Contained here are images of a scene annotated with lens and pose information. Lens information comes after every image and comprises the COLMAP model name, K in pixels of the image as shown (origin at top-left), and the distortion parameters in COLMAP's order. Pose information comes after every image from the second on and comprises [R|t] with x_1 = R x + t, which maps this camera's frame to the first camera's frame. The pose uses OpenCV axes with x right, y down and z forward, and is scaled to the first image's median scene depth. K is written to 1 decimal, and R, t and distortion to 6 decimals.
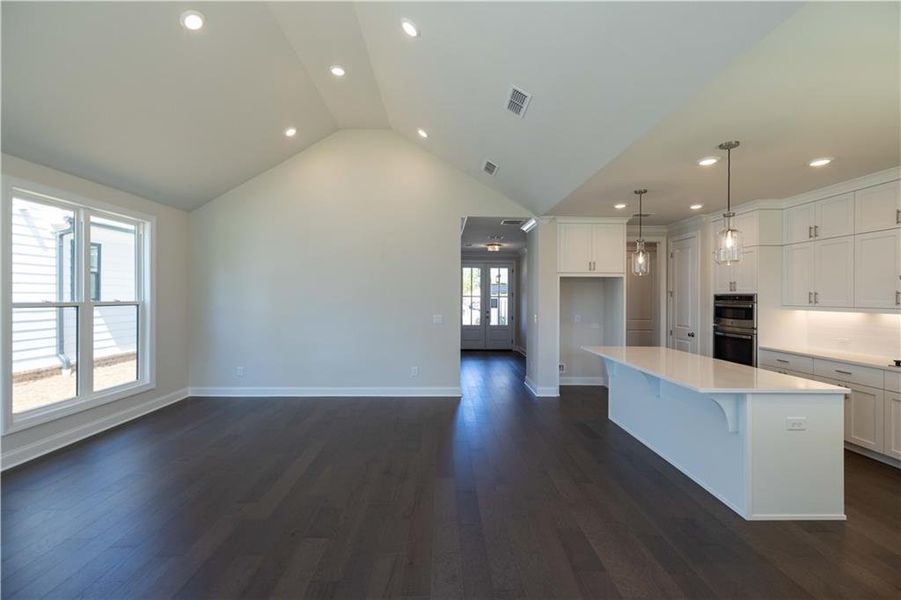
lens RADIAL K [[386.0, 0, 447.4], [0, 386.0, 298.7], [0, 0, 1]] dist [0.003725, -0.000947]
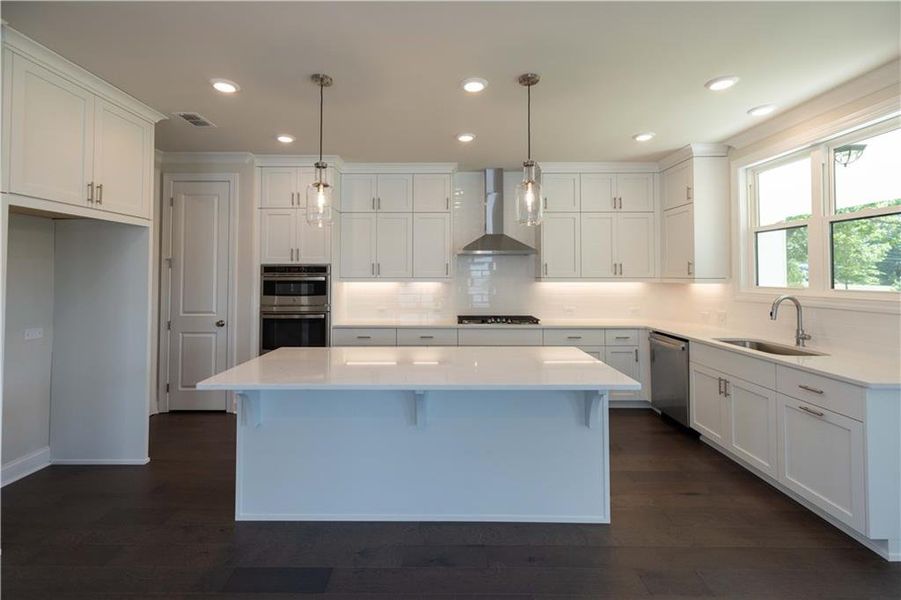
lens RADIAL K [[386.0, 0, 444.2], [0, 386.0, 266.5], [0, 0, 1]] dist [0.003725, -0.000947]
pose [[0.018146, 0.014309, 0.999733, -0.049114], [0.004622, 0.999886, -0.014395, 0.005625], [-0.999825, 0.004882, 0.018078, 0.685564]]
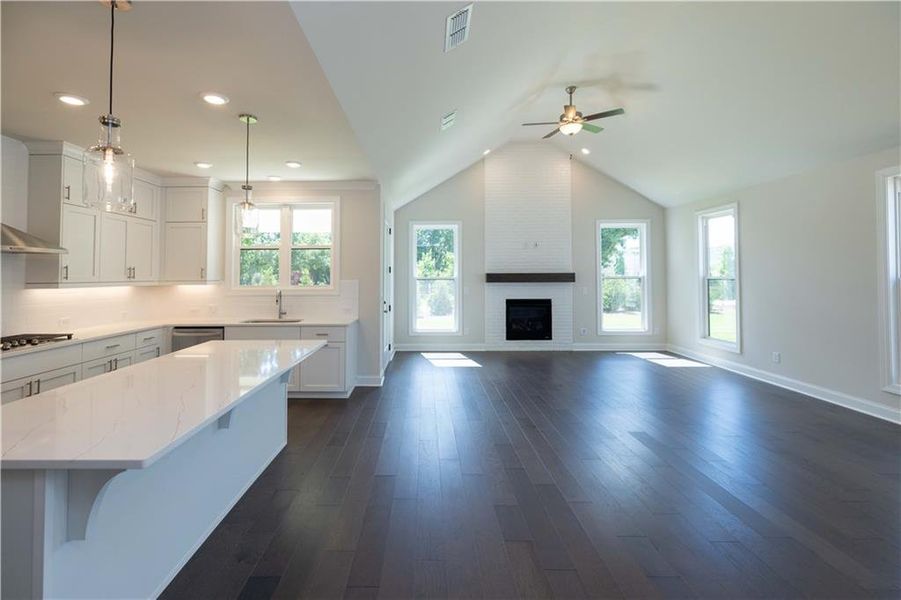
lens RADIAL K [[386.0, 0, 417.9], [0, 386.0, 266.0], [0, 0, 1]] dist [0.003725, -0.000947]
pose [[-0.999337, -0.000180, 0.036404, 0.150075], [-0.000965, 0.999767, -0.021547, 0.003005], [-0.036391, -0.021568, -0.999105, 1.160454]]
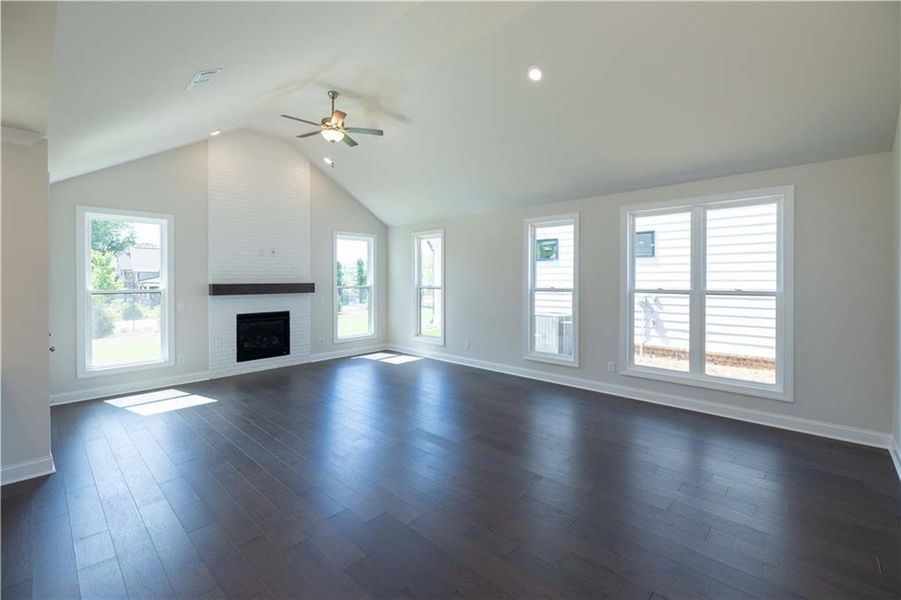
lens RADIAL K [[386.0, 0, 450.5], [0, 386.0, 283.3], [0, 0, 1]] dist [0.003725, -0.000947]
pose [[-0.696179, 0.004521, -0.717854, 0.283863], [-0.002224, 0.999962, 0.008455, -0.014717], [0.717865, 0.007482, -0.696142, 1.034625]]
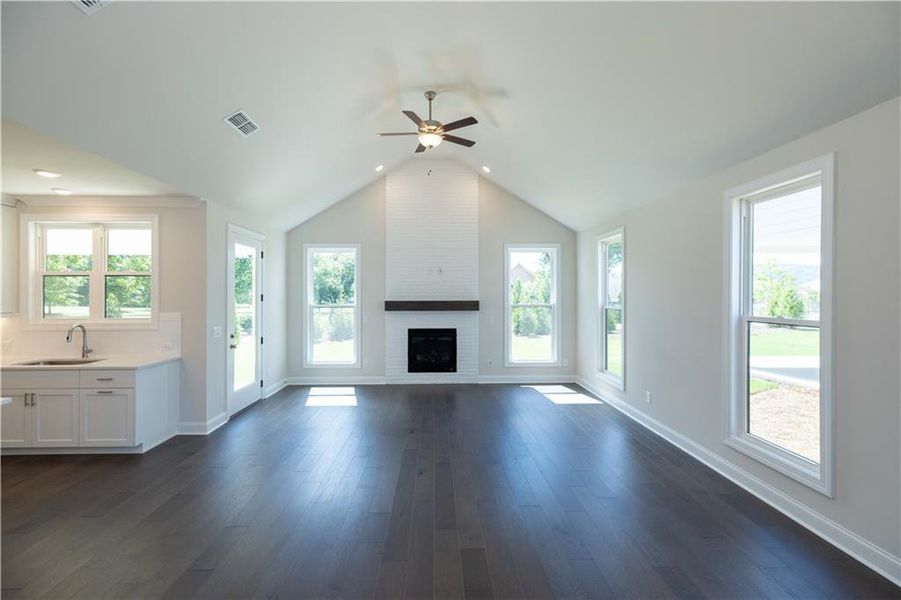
lens RADIAL K [[386.0, 0, 441.1], [0, 386.0, 295.4], [0, 0, 1]] dist [0.003725, -0.000947]
pose [[-0.999949, -0.003170, -0.009559, -0.239877], [-0.003204, 0.999989, 0.003525, -0.025101], [0.009547, 0.003556, -0.999948, 1.030347]]
